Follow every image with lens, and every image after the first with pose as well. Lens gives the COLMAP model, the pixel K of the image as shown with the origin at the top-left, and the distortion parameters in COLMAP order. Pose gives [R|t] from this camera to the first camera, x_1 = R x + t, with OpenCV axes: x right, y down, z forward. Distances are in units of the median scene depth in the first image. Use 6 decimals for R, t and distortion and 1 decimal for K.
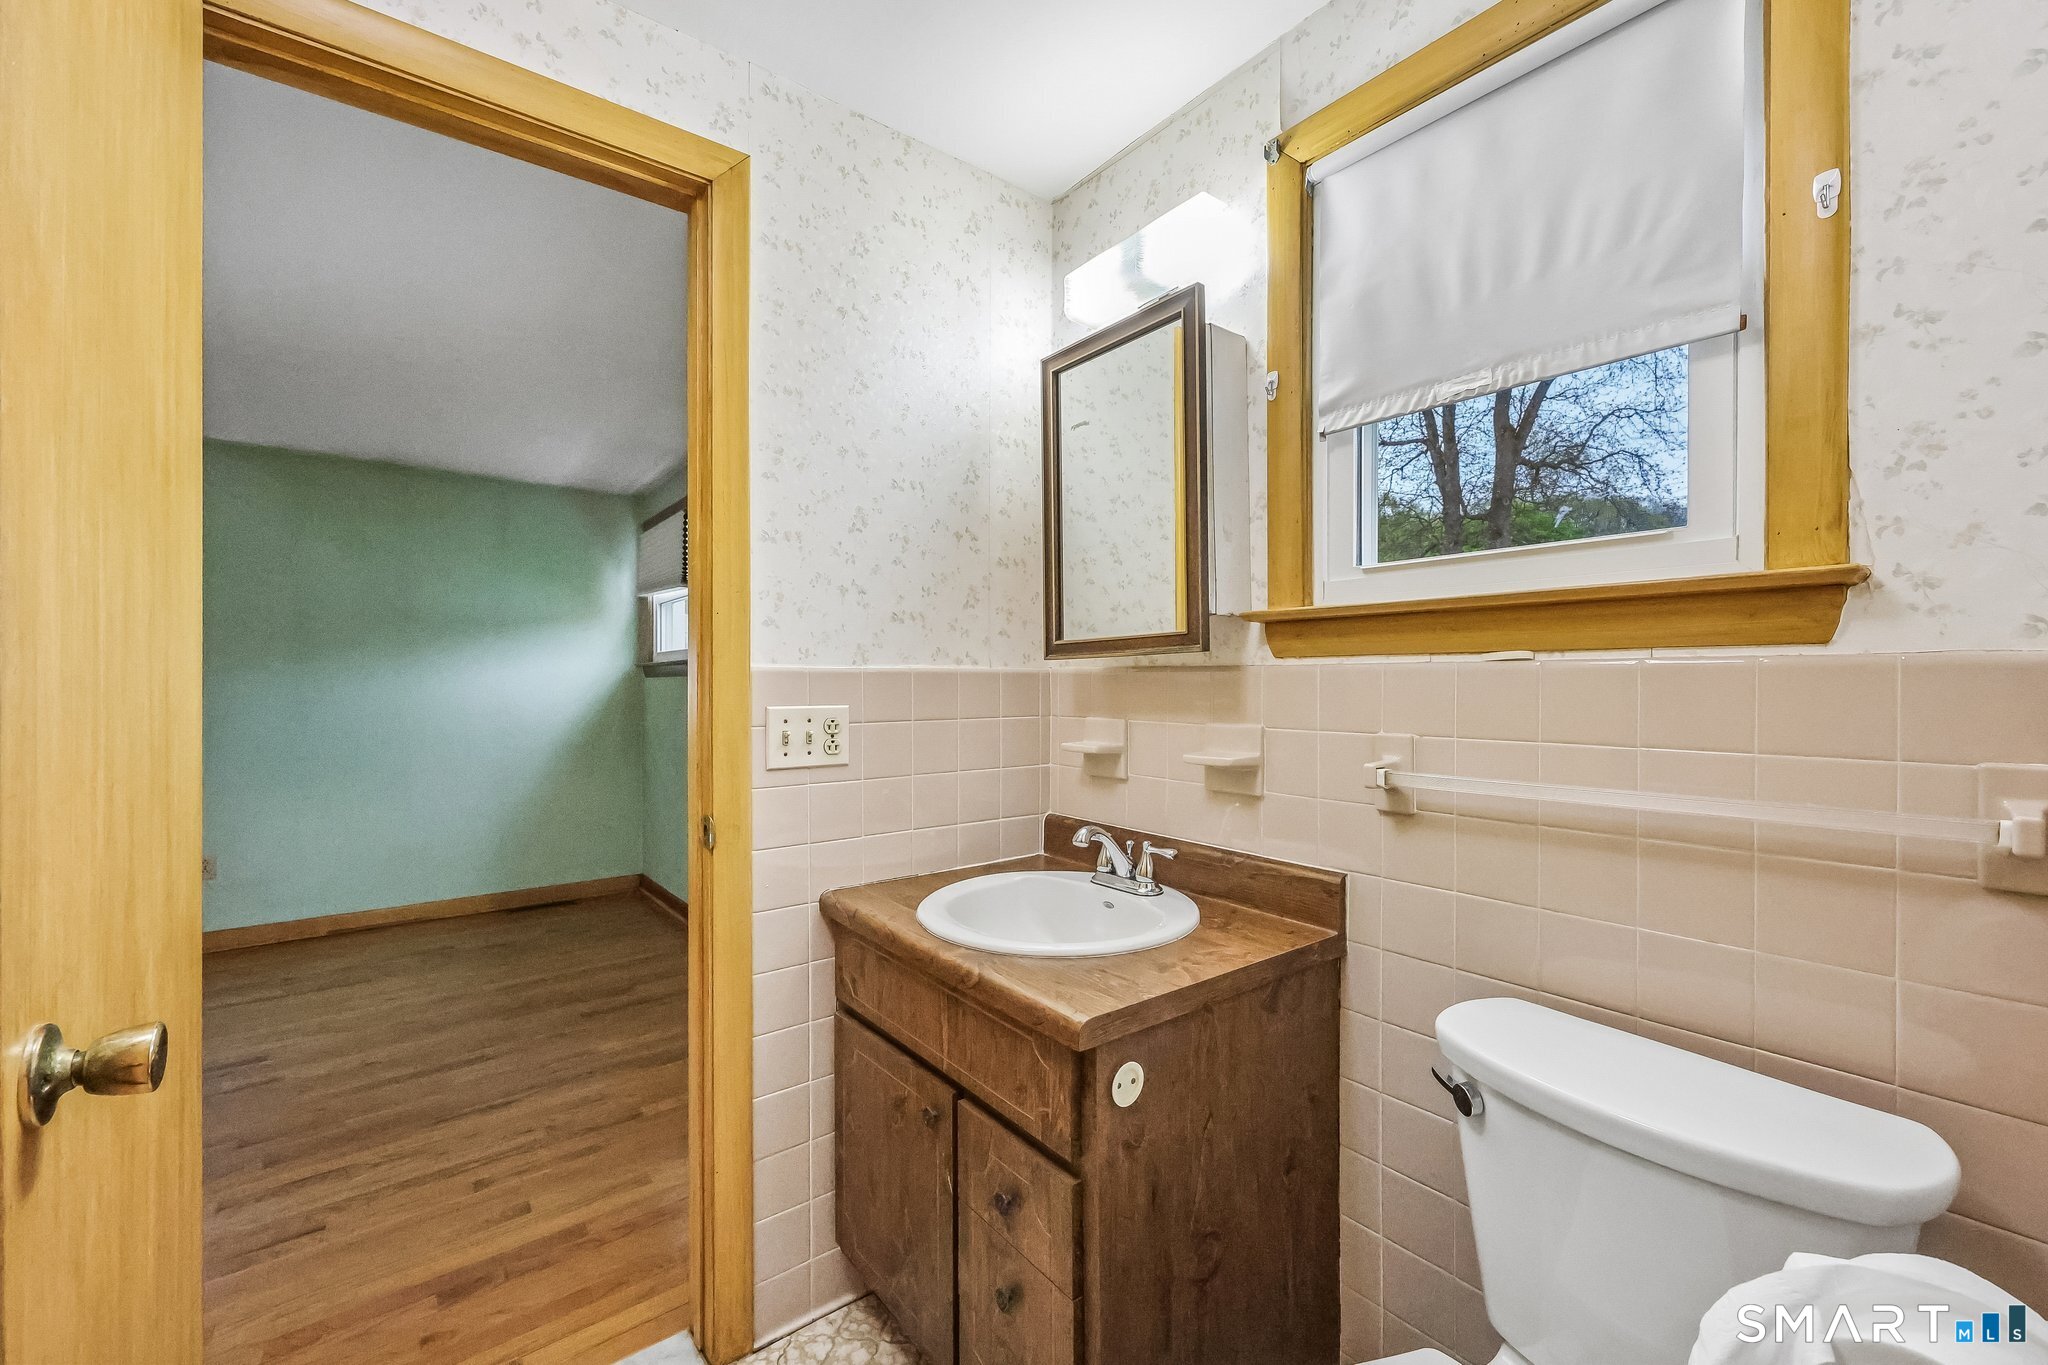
lens RADIAL K [[830.0, 0, 1027.2], [0, 830.0, 681.4], [0, 0, 1]] dist [0.011623, 0.000388]
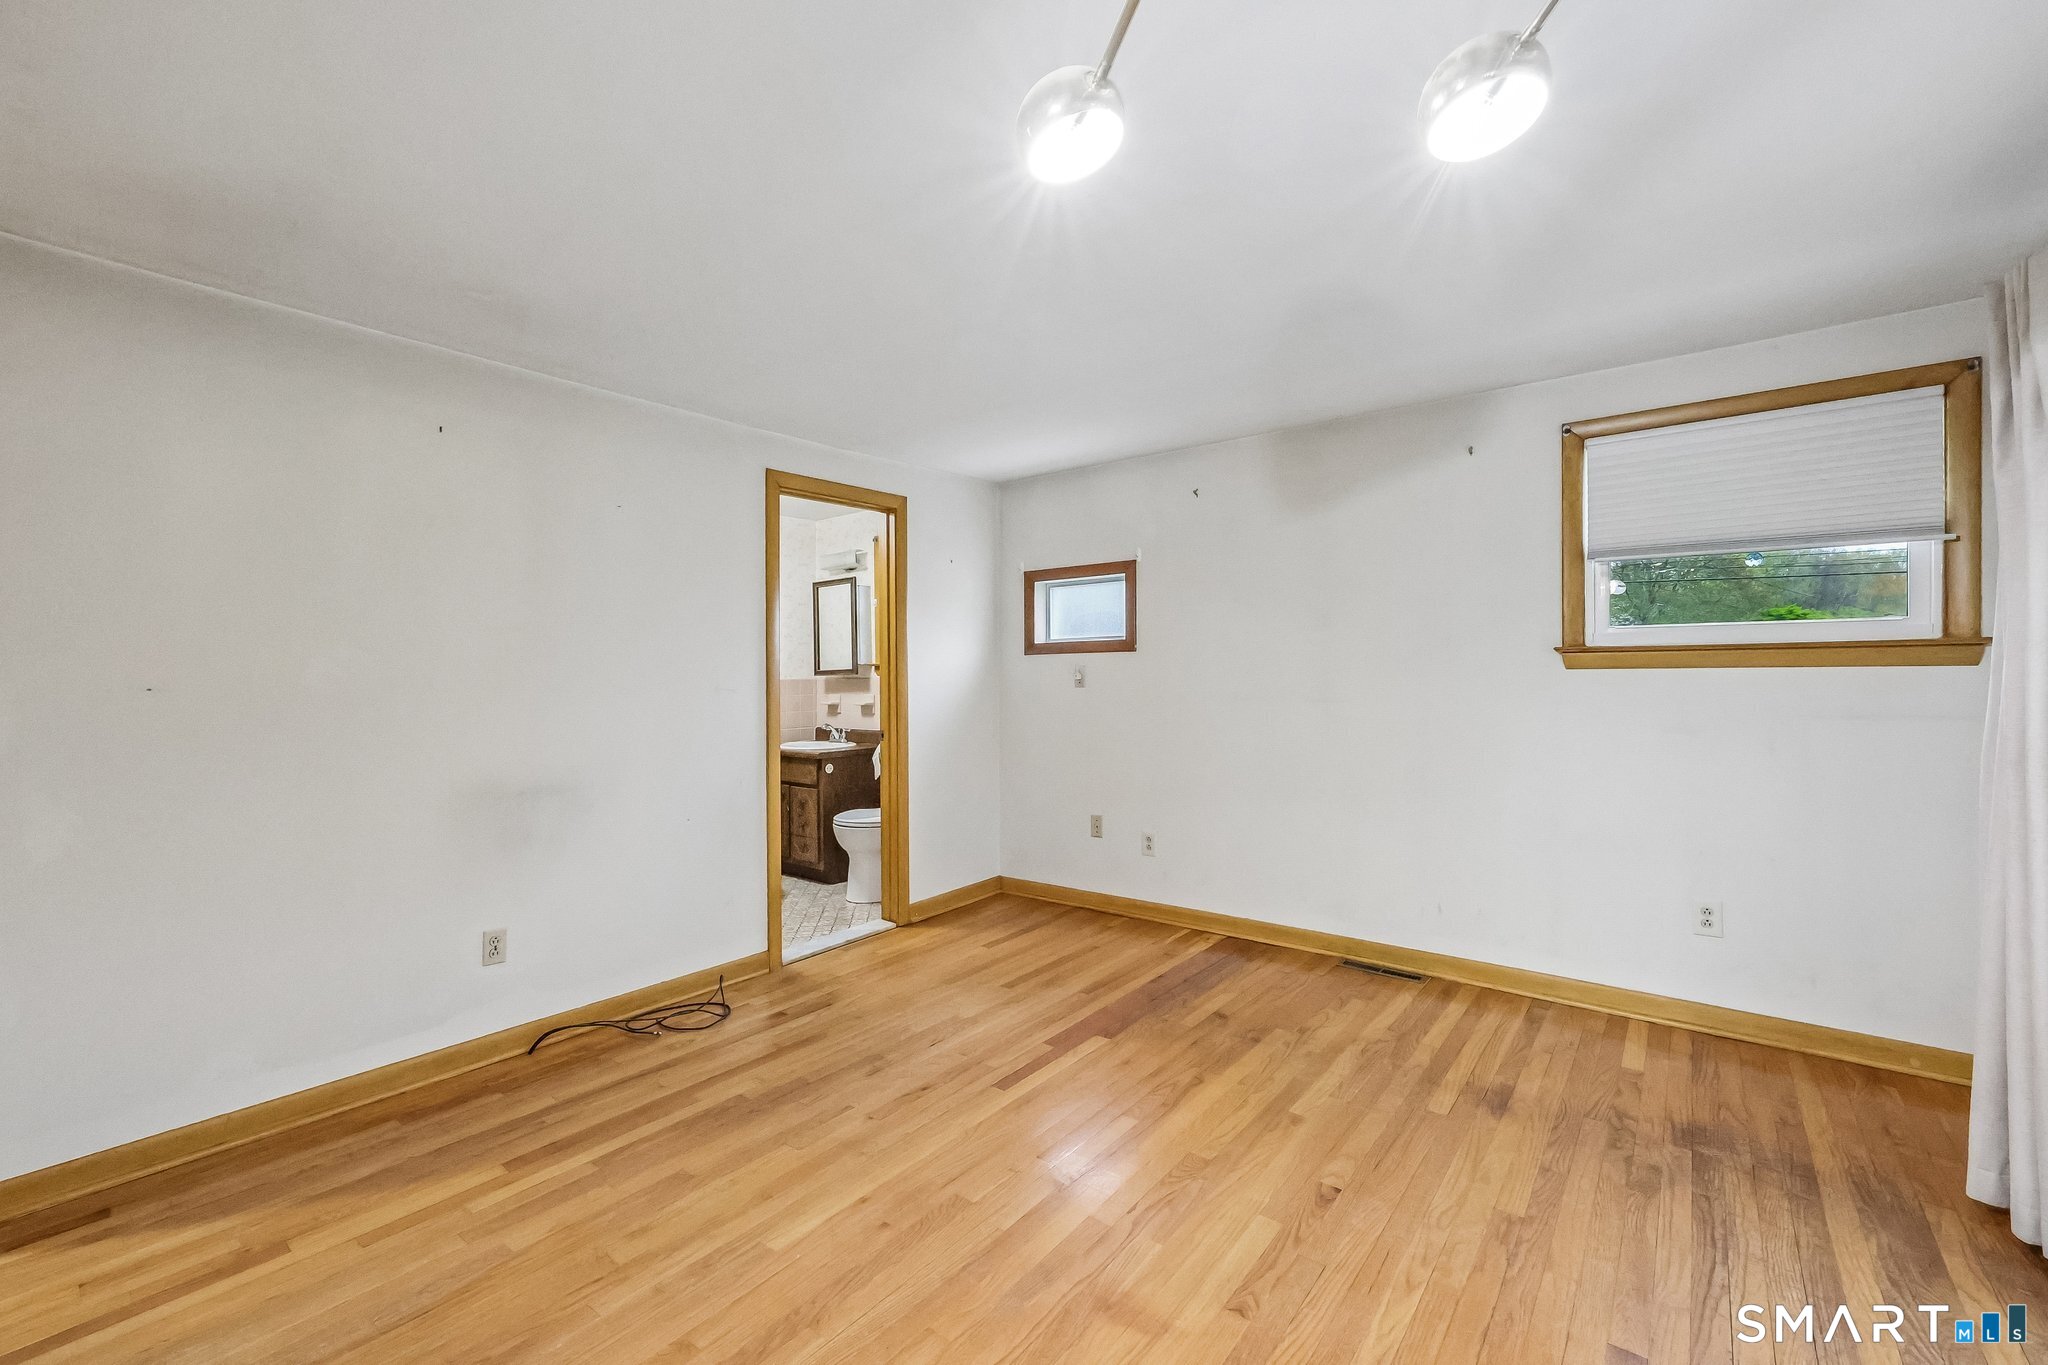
lens RADIAL K [[830.0, 0, 1035.0], [0, 830.0, 679.4], [0, 0, 1]] dist [0.011623, 0.000388]
pose [[0.968203, -0.003244, 0.250146, 0.052578], [0.001978, 0.999984, 0.005312, -0.031664], [-0.250159, -0.004648, 0.968194, -2.705963]]
